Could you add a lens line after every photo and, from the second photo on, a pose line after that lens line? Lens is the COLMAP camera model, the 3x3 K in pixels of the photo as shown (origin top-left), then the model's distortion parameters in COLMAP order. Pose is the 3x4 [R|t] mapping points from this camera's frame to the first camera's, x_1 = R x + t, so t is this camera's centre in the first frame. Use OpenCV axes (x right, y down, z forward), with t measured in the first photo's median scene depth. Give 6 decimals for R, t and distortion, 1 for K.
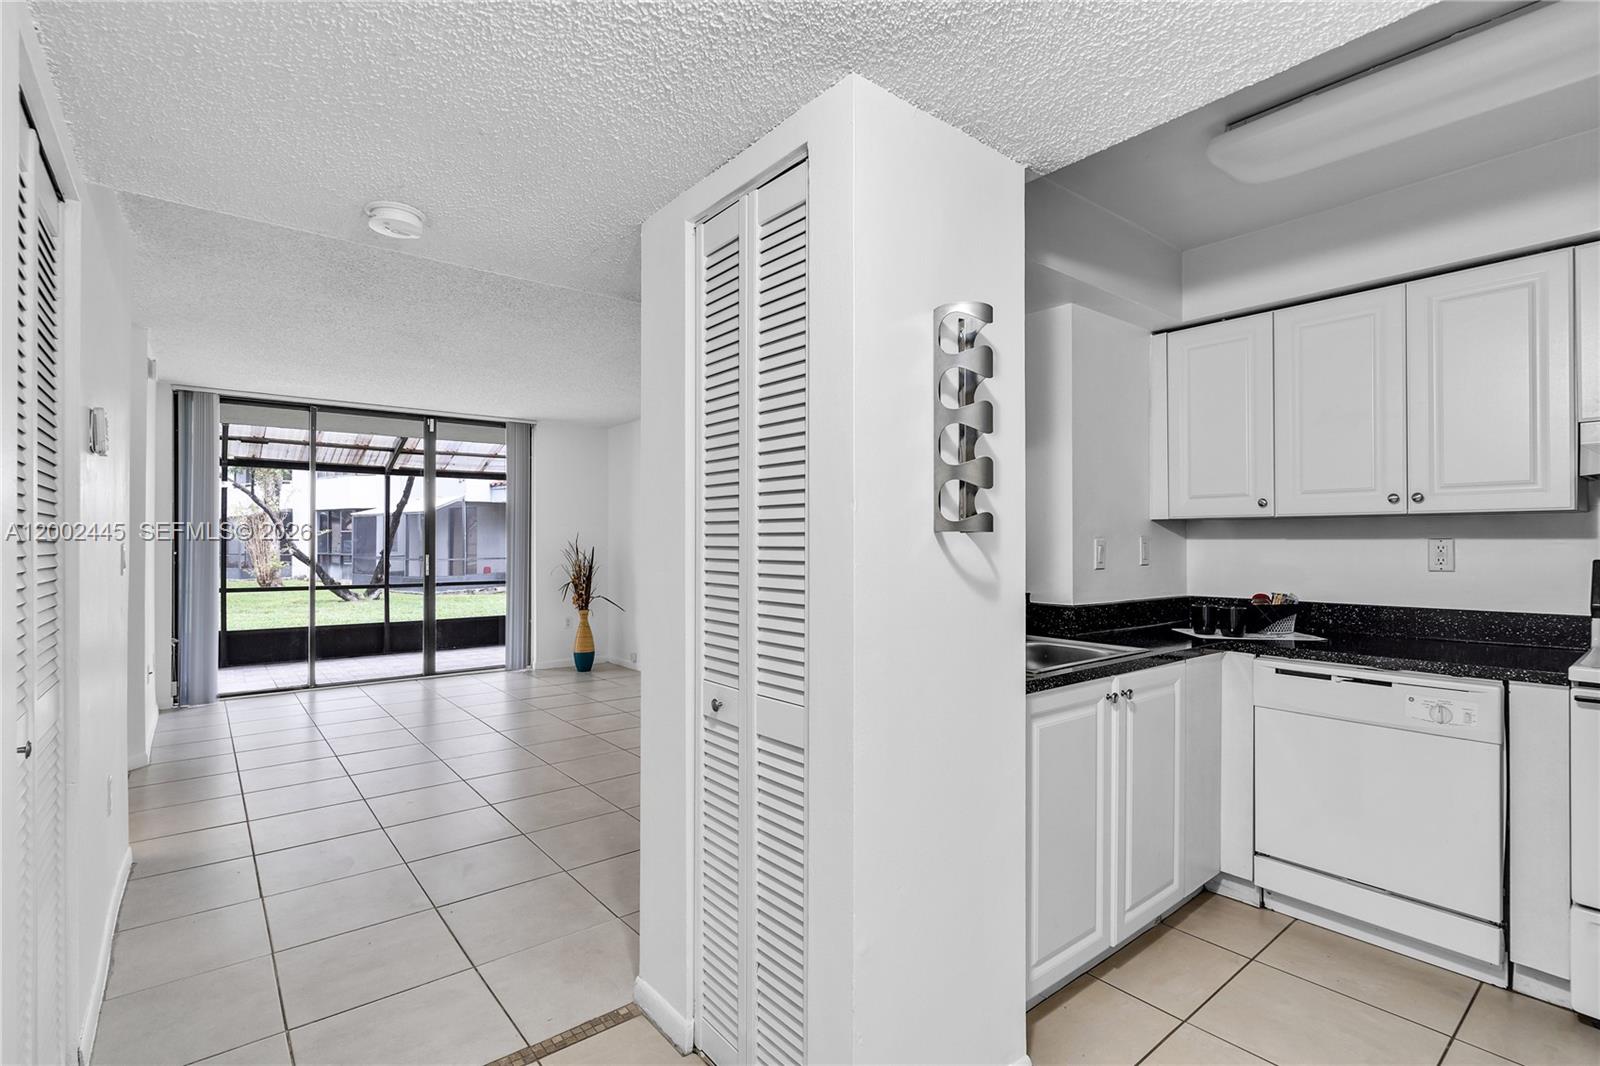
lens RADIAL K [[743.0, 0, 797.1], [0, 743.0, 533.7], [0, 0, 1]] dist [0.000405, -0.000004]
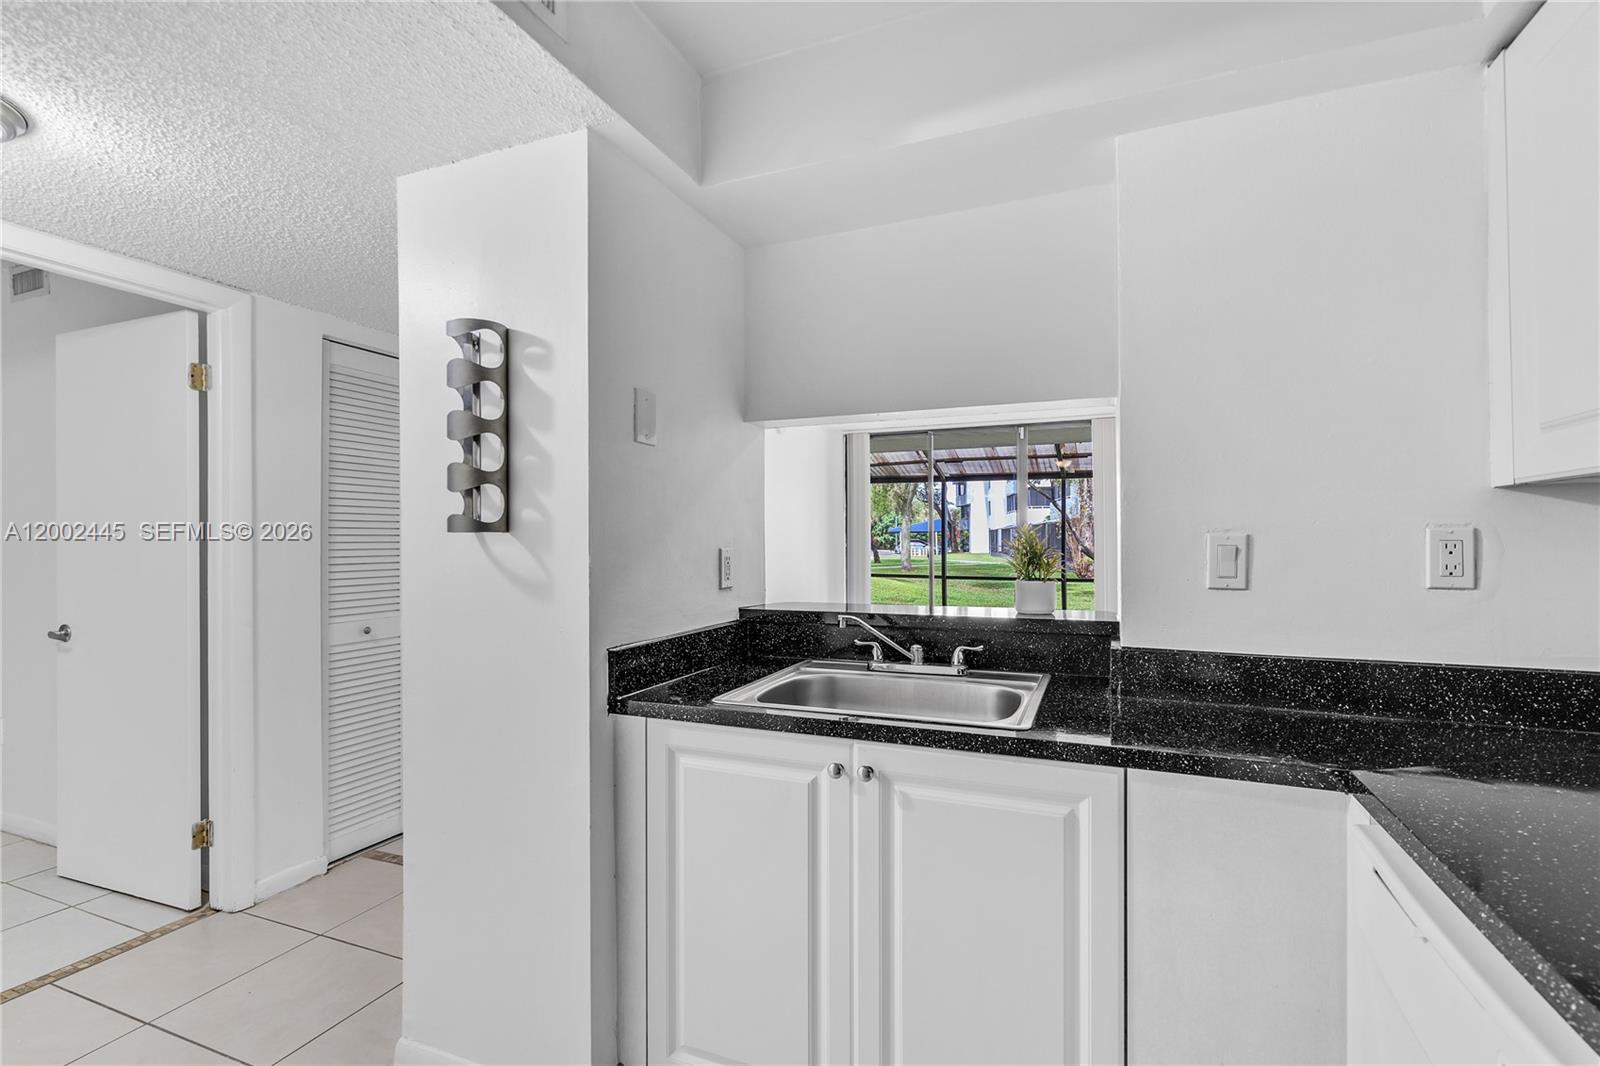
lens RADIAL K [[743.0, 0, 809.6], [0, 743.0, 533.7], [0, 0, 1]] dist [0.000405, -0.000004]
pose [[0.503467, -0.008708, -0.863971, 0.277350], [0.011722, 0.999926, -0.003248, 0.001410], [0.863935, -0.008492, 0.503532, 0.172395]]
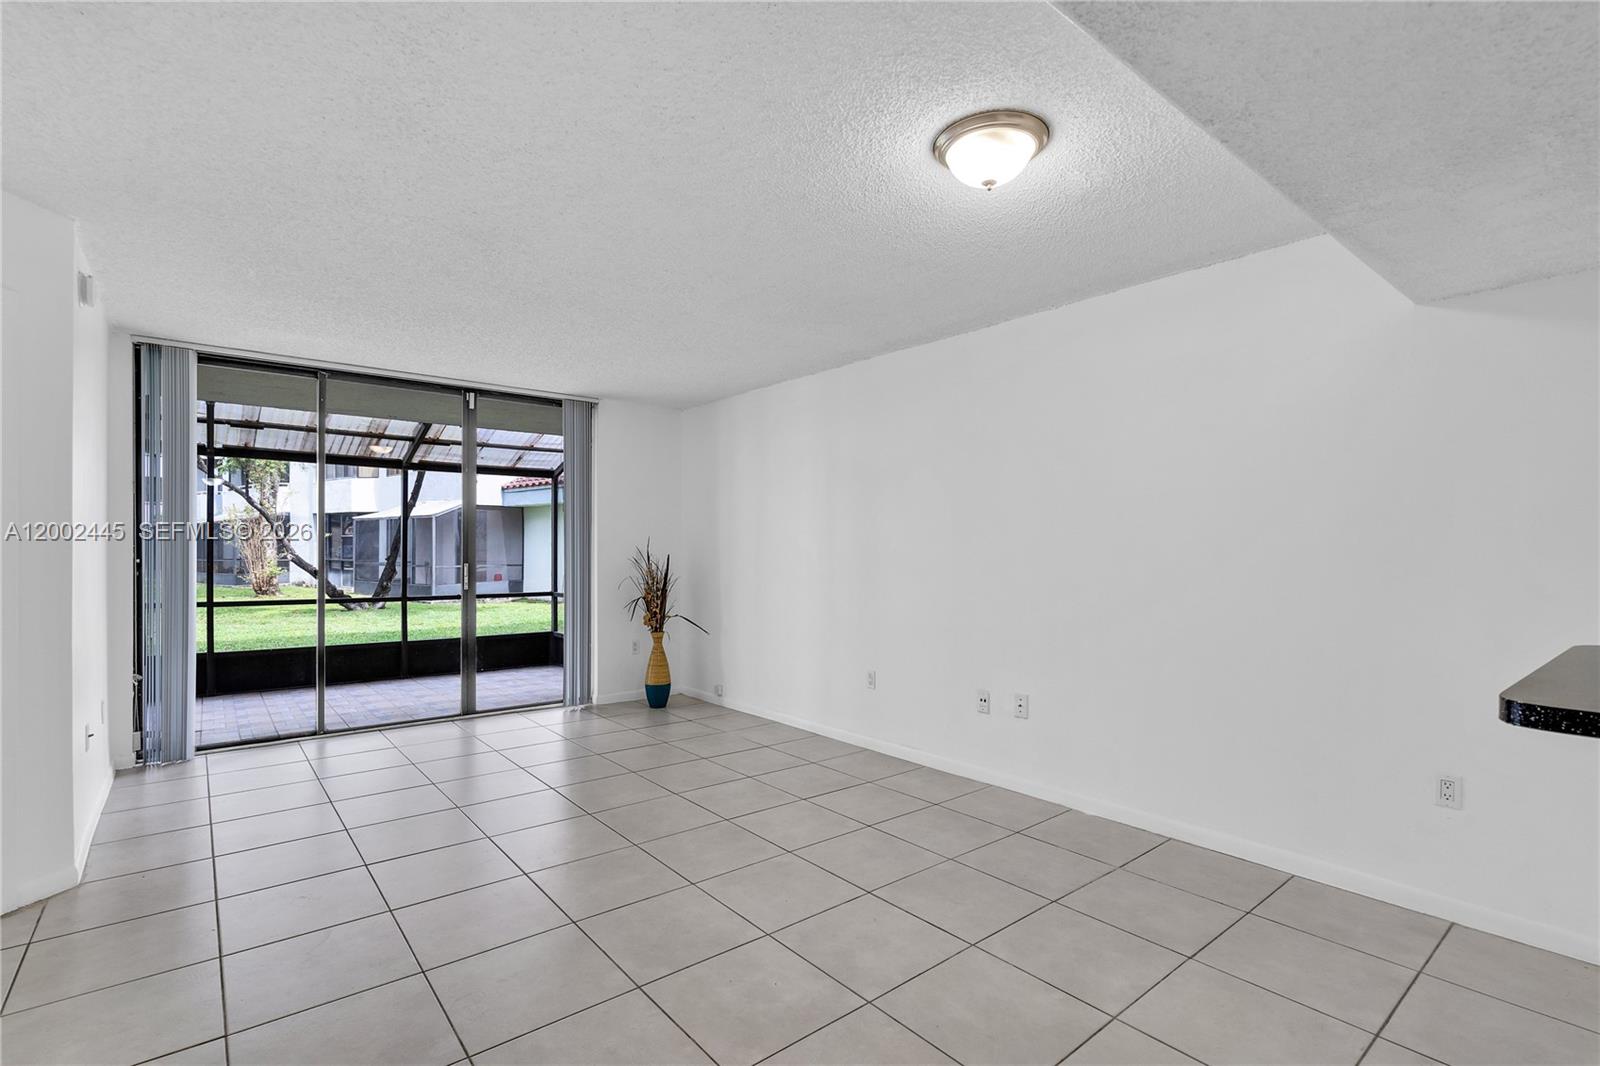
lens RADIAL K [[743.0, 0, 815.3], [0, 743.0, 548.5], [0, 0, 1]] dist [0.000405, -0.000004]
pose [[0.999810, 0.004718, 0.018894, -0.130747], [-0.004906, 0.999939, 0.009937, 0.002099], [-0.018846, -0.010027, 0.999772, 0.185499]]
